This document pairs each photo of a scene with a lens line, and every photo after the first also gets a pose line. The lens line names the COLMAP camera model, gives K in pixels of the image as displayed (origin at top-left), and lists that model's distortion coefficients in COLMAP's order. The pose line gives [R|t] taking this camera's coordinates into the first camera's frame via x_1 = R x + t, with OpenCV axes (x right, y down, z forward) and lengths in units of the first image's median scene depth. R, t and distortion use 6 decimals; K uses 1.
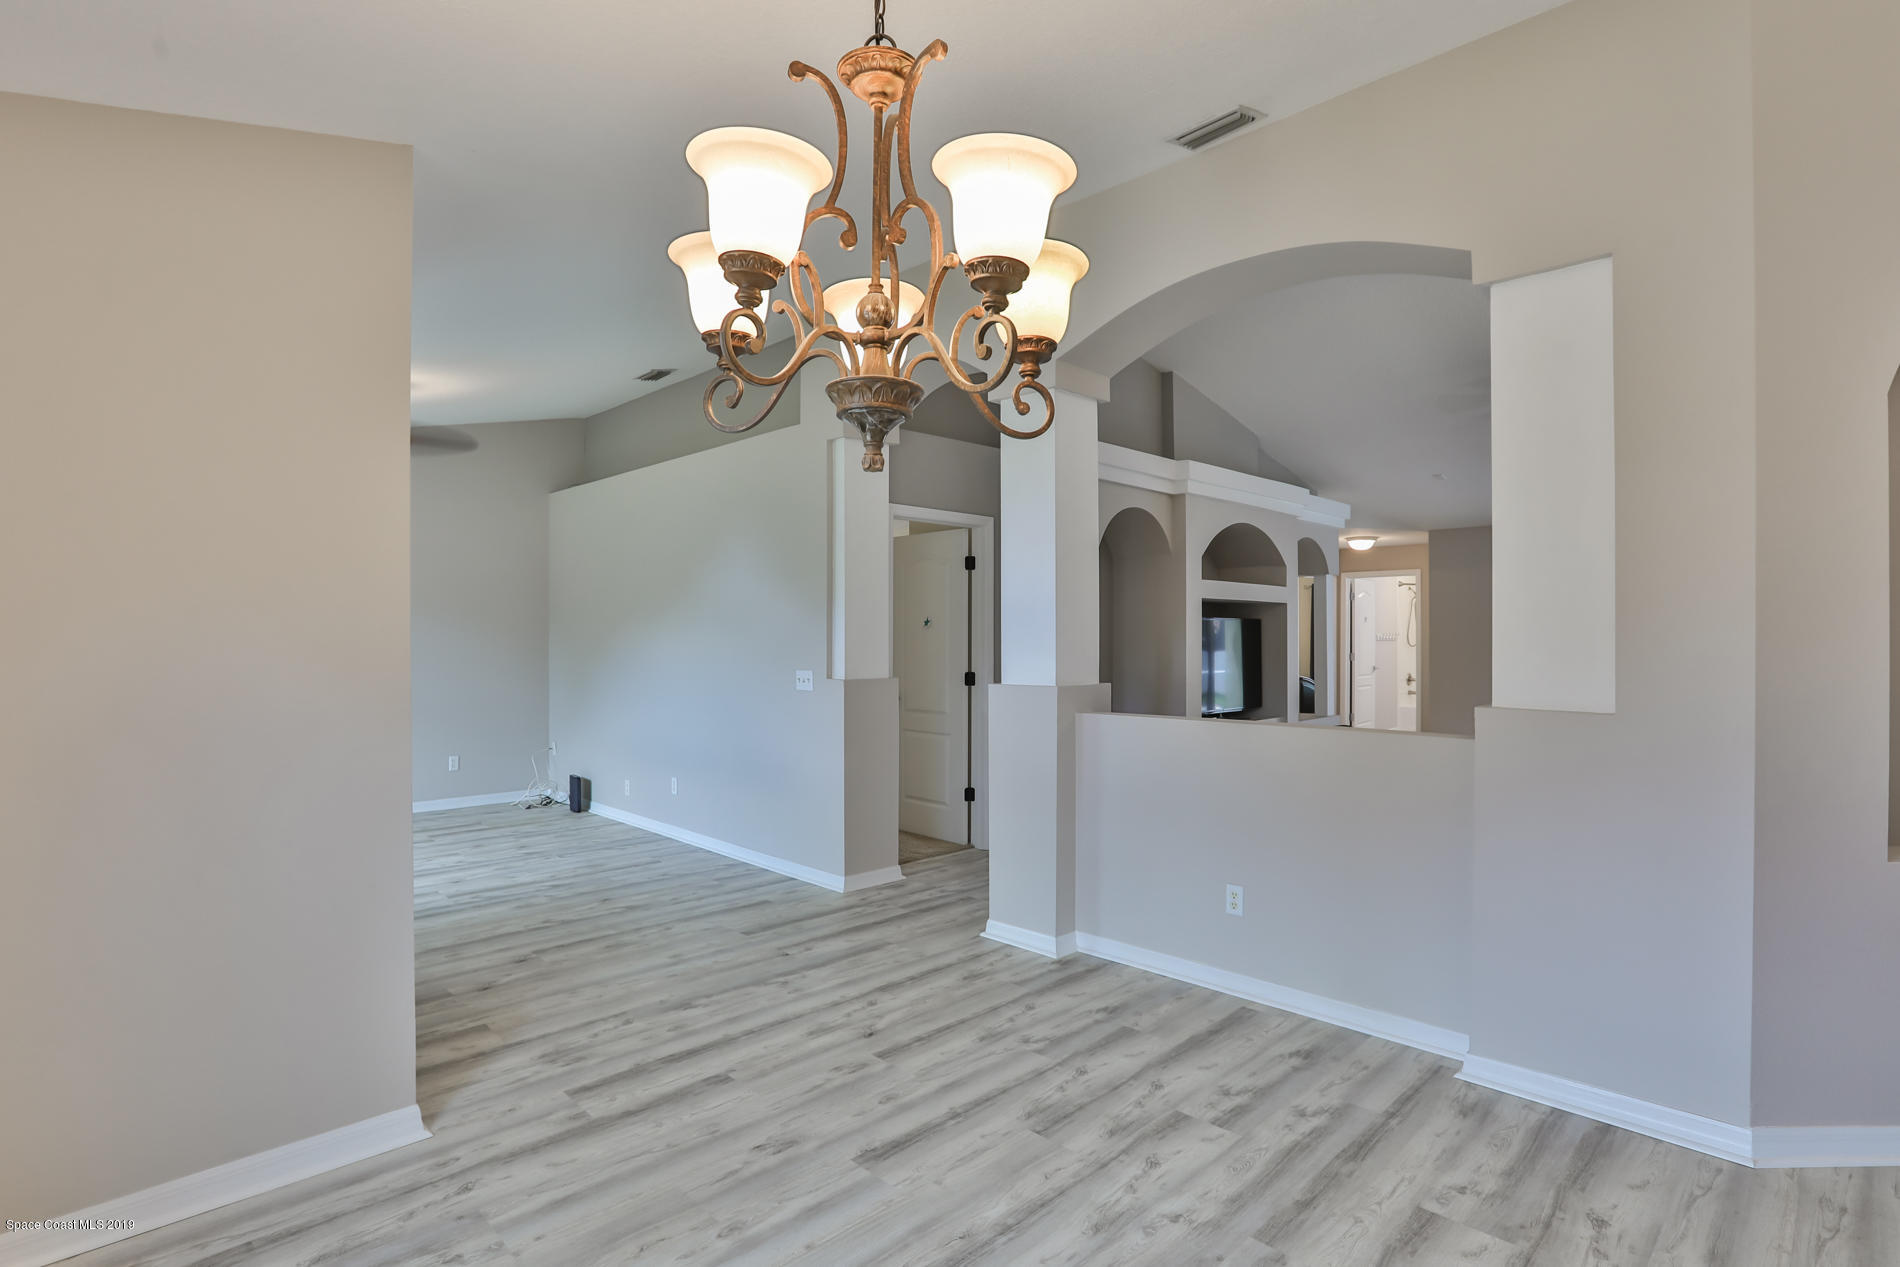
lens RADIAL K [[928.6, 0, 935.4], [0, 928.6, 639.8], [0, 0, 1]] dist [-0.050365, 0.016148]
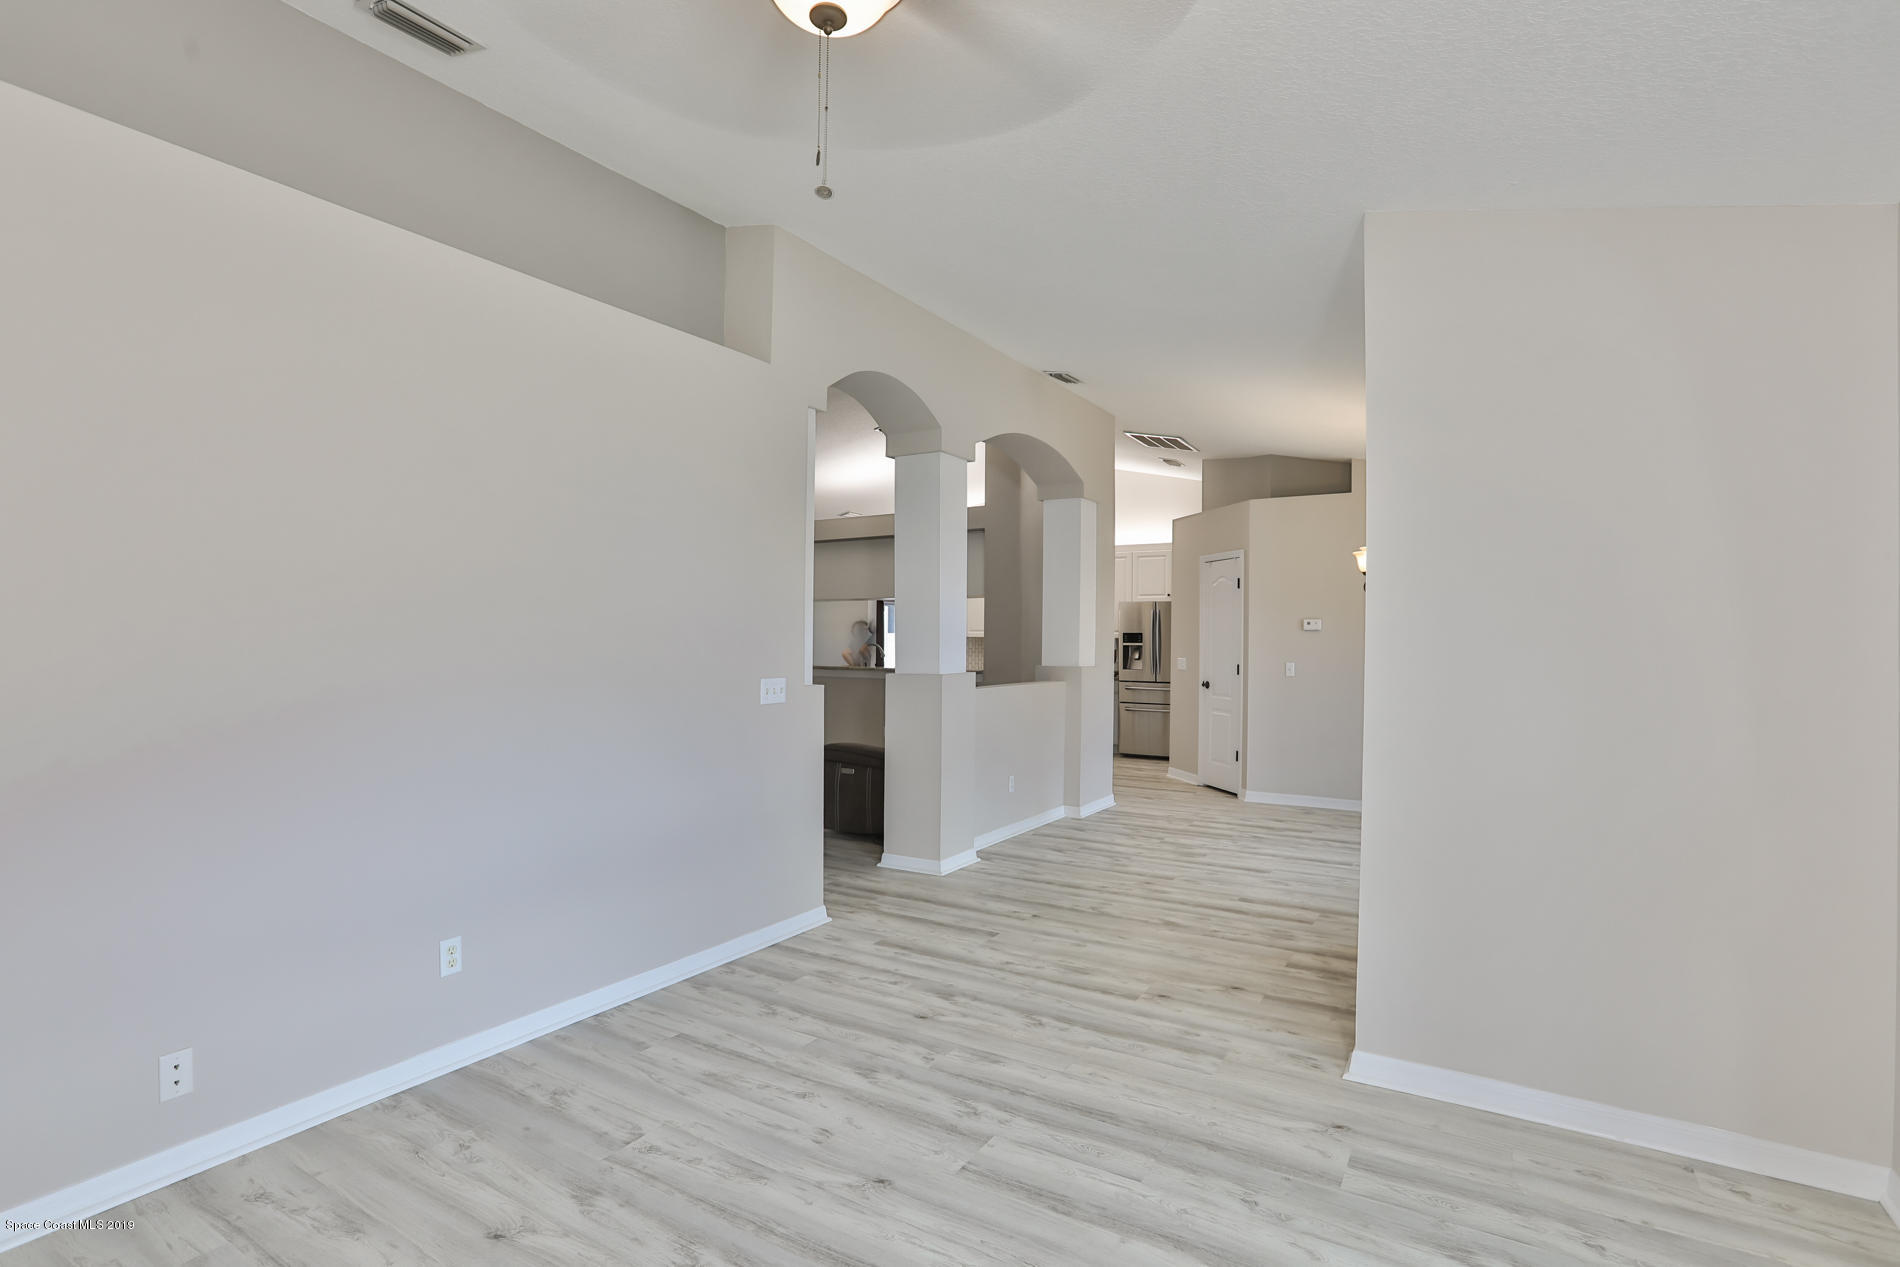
lens RADIAL K [[928.6, 0, 939.8], [0, 928.6, 637.8], [0, 0, 1]] dist [-0.050365, 0.016148]
pose [[-0.243737, 0.000516, 0.969841, -1.434978], [-0.004674, 0.999988, -0.001707, -0.000266], [-0.969830, -0.004949, -0.243732, 1.610968]]
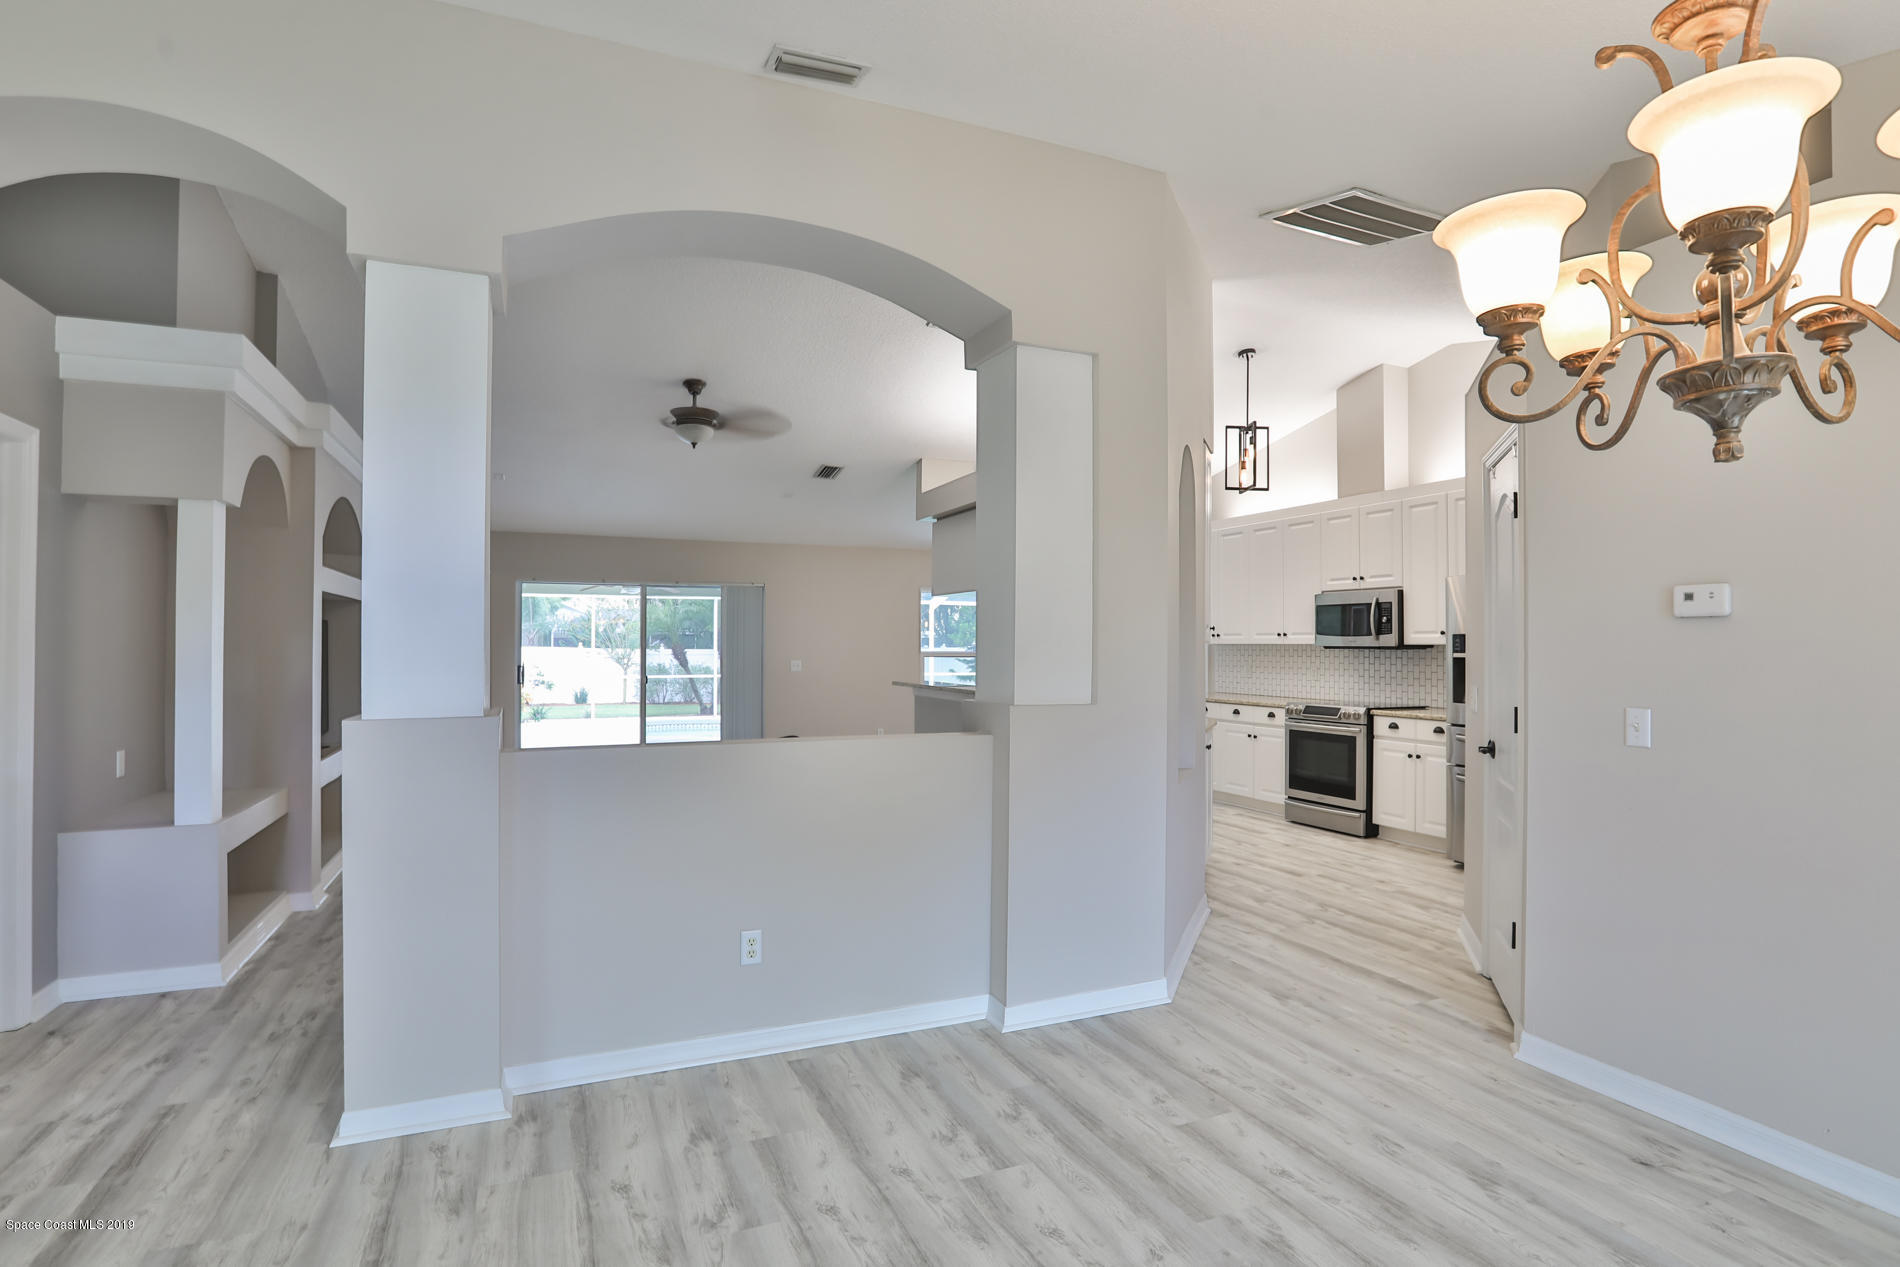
lens RADIAL K [[928.6, 0, 950.9], [0, 928.6, 638.9], [0, 0, 1]] dist [-0.050365, 0.016148]
pose [[0.355947, 0.014125, 0.934399, -0.432083], [-0.003706, 0.999899, -0.013704, 0.004877], [-0.934499, 0.001415, 0.355964, 0.528134]]
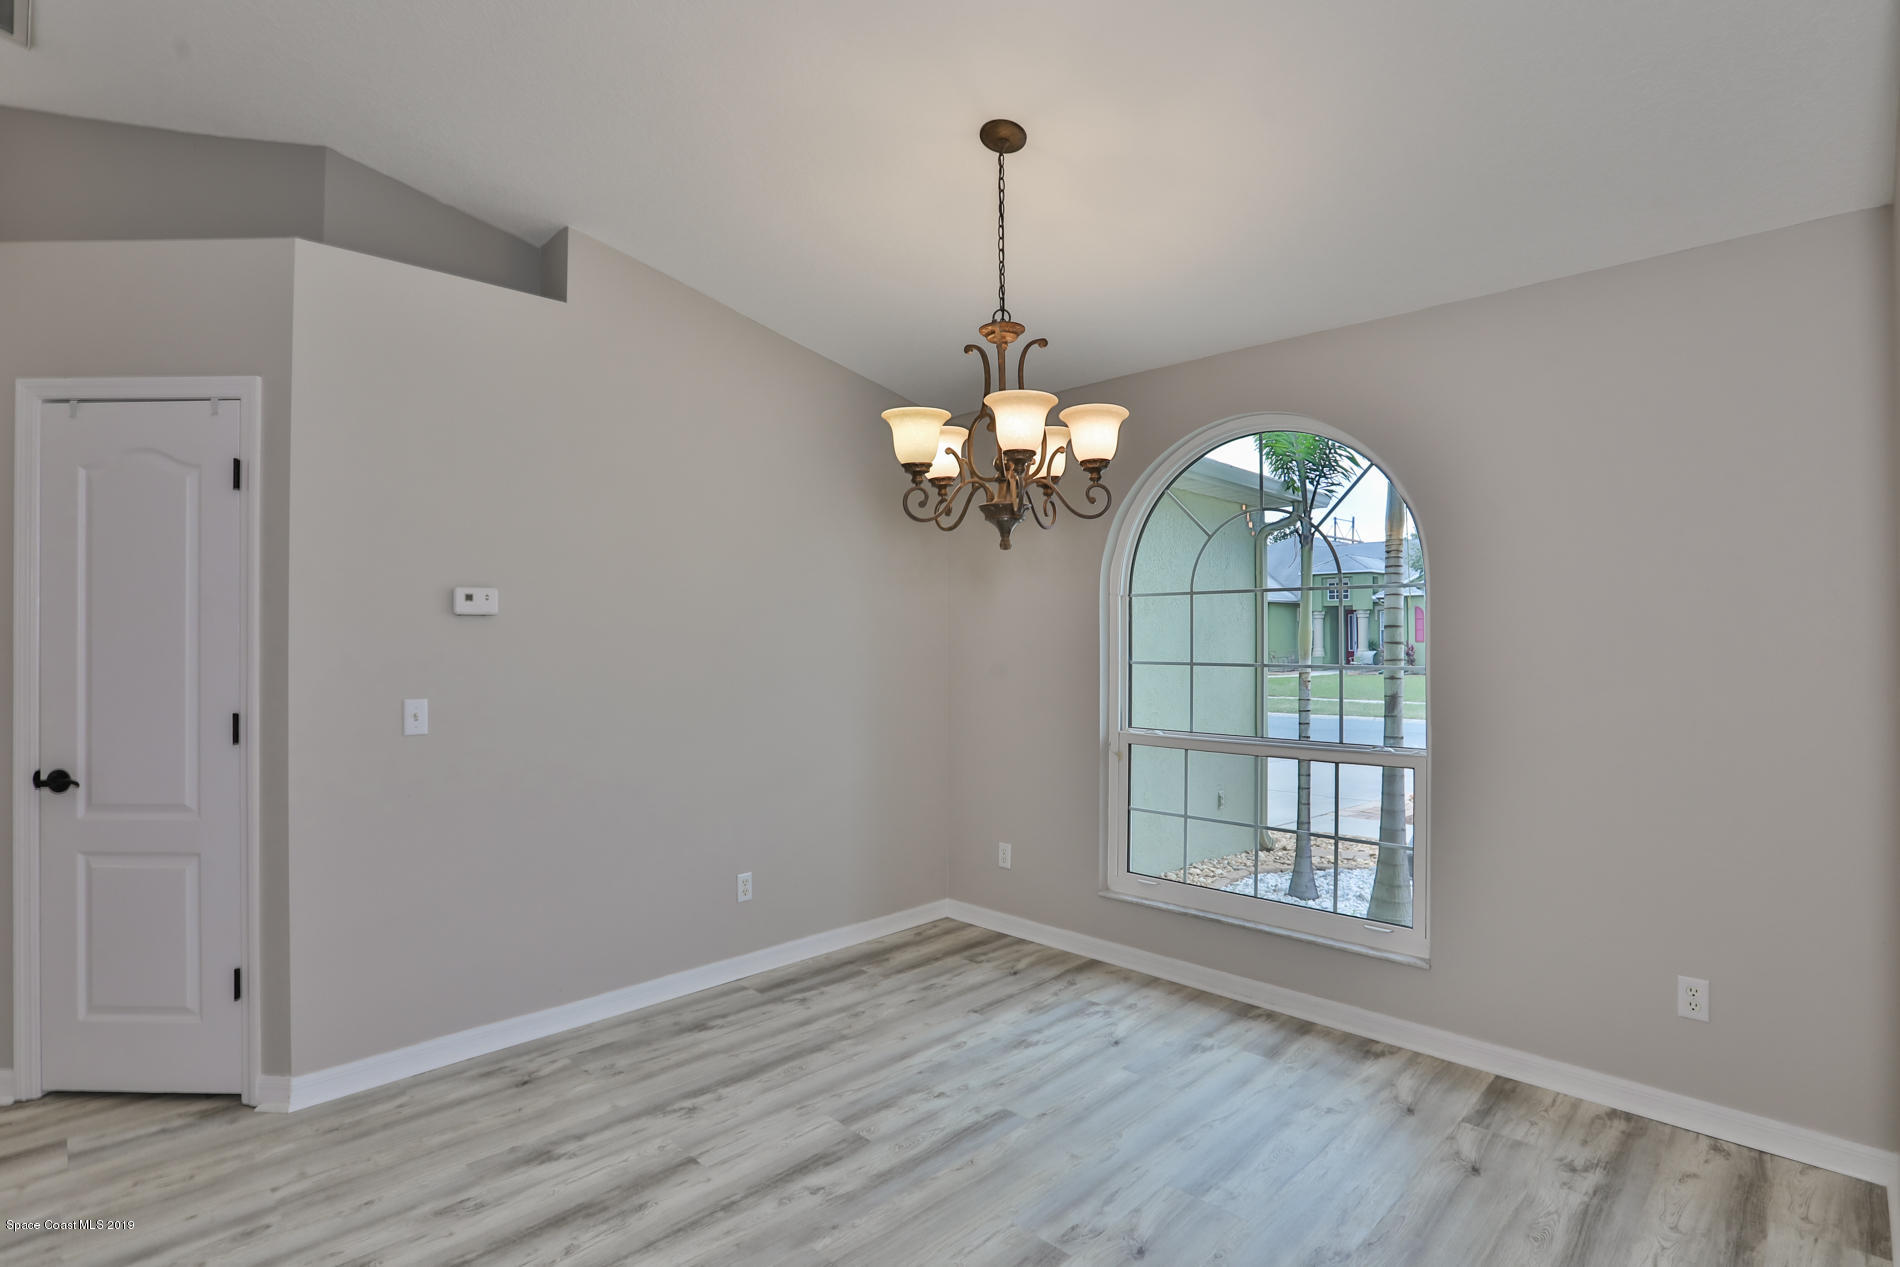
lens RADIAL K [[928.6, 0, 951.2], [0, 928.6, 629.2], [0, 0, 1]] dist [-0.050365, 0.016148]
pose [[-0.999936, 0.006203, -0.009481, 0.027713], [0.006262, 0.999961, -0.006186, -0.003840], [0.009443, -0.006245, -0.999936, 1.096682]]
